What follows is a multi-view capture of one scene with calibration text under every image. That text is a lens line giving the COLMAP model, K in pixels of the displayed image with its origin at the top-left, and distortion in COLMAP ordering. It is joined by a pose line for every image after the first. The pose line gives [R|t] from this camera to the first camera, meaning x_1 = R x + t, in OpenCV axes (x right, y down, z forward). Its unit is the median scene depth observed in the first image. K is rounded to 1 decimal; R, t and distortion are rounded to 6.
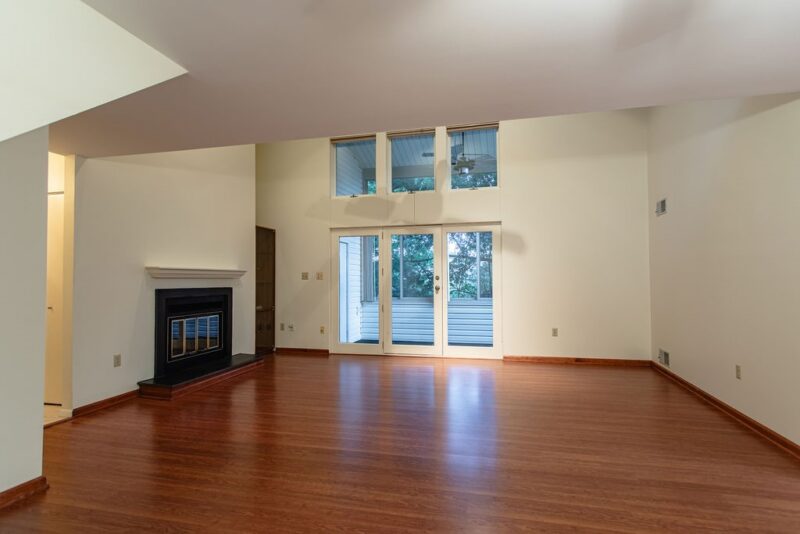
lens RADIAL K [[404.9, 0, 410.8], [0, 404.9, 268.5], [0, 0, 1]] dist [-0.002406, 0.000897]
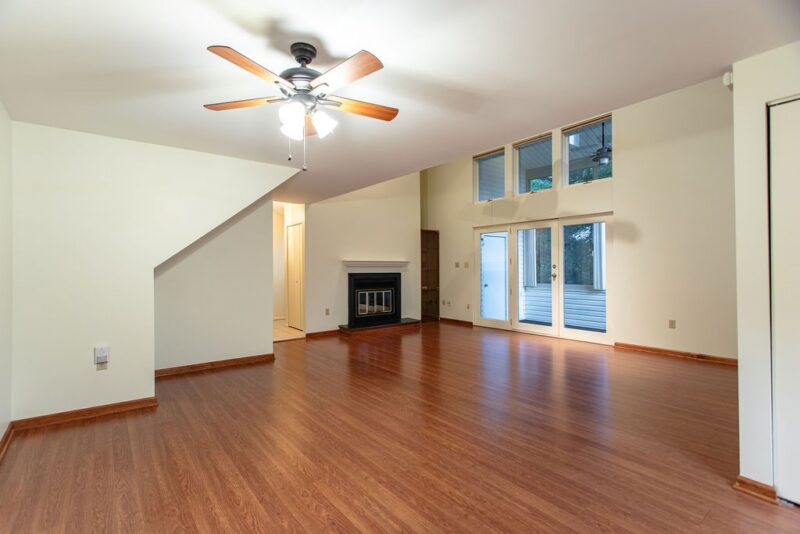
lens RADIAL K [[376.7, 0, 397.5], [0, 376.7, 265.7], [0, 0, 1]] dist [0.002646, 0.000904]
pose [[0.781082, -0.000711, -0.624428, 0.386761], [0.015248, 0.999723, 0.017935, -0.004301], [0.624243, -0.023530, 0.780876, -0.085285]]
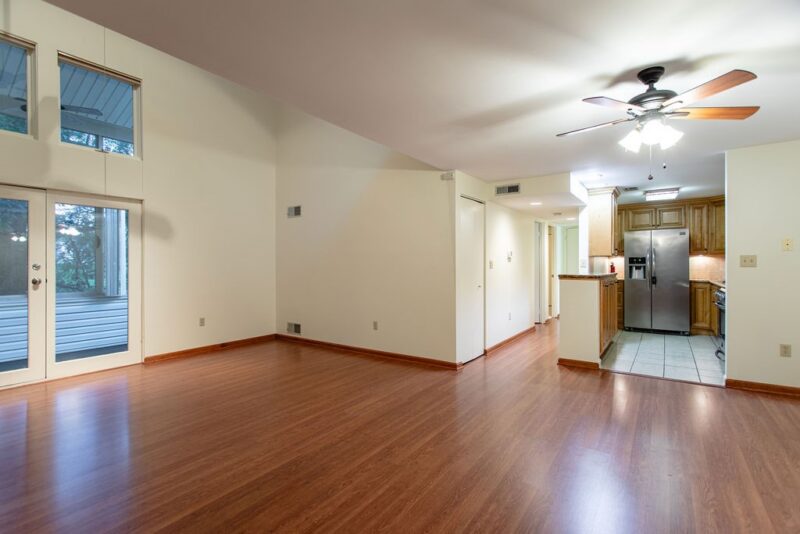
lens RADIAL K [[376.7, 0, 397.5], [0, 376.7, 265.7], [0, 0, 1]] dist [0.002646, 0.000904]
pose [[0.373795, 0.003781, 0.927504, -0.304433], [-0.022005, 0.999746, 0.004793, 0.005672], [-0.927250, -0.022201, 0.373783, 0.206363]]
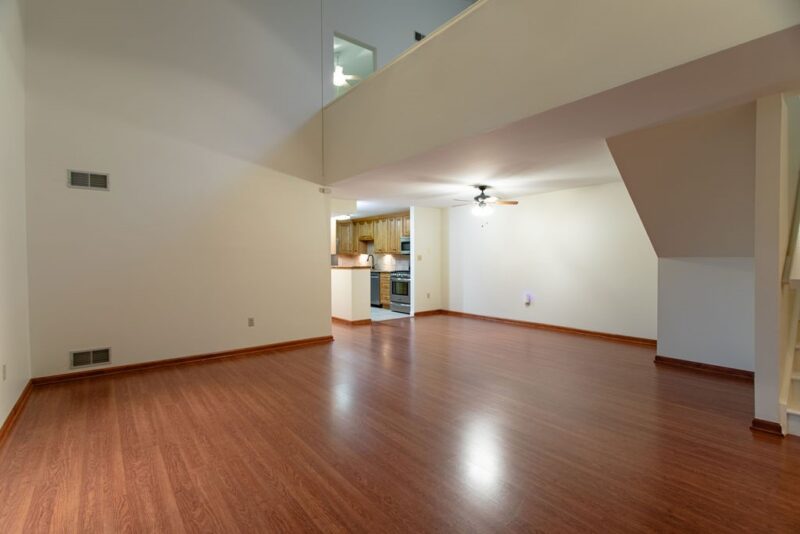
lens RADIAL K [[376.7, 0, 397.5], [0, 376.7, 265.7], [0, 0, 1]] dist [0.002646, 0.000904]
pose [[-0.779419, 0.001442, 0.626502, -0.313252], [-0.002612, 0.999981, -0.005551, 0.024042], [-0.626498, -0.005963, -0.779400, 1.013396]]
